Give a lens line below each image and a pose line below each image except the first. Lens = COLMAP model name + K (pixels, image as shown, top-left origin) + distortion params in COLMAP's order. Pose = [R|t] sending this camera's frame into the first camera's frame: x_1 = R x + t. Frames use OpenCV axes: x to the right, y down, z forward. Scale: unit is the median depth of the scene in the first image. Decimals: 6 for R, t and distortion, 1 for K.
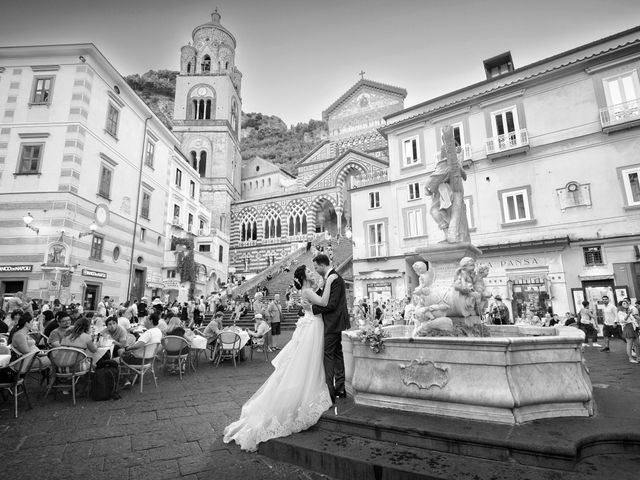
lens RADIAL K [[338.2, 0, 320.8], [0, 338.2, 238.9], [0, 0, 1]] dist [-0.007116, -0.000178]
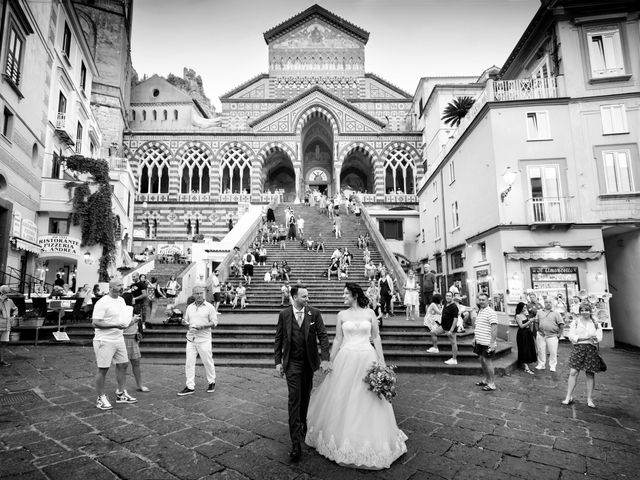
lens RADIAL K [[365.3, 0, 319.6], [0, 365.3, 243.9], [0, 0, 1]] dist [0.015723, -0.002080]
pose [[0.928156, 0.078006, 0.363925, -0.175943], [-0.100725, 0.993948, 0.043840, 0.042021], [-0.358303, -0.077347, 0.930396, 0.228744]]
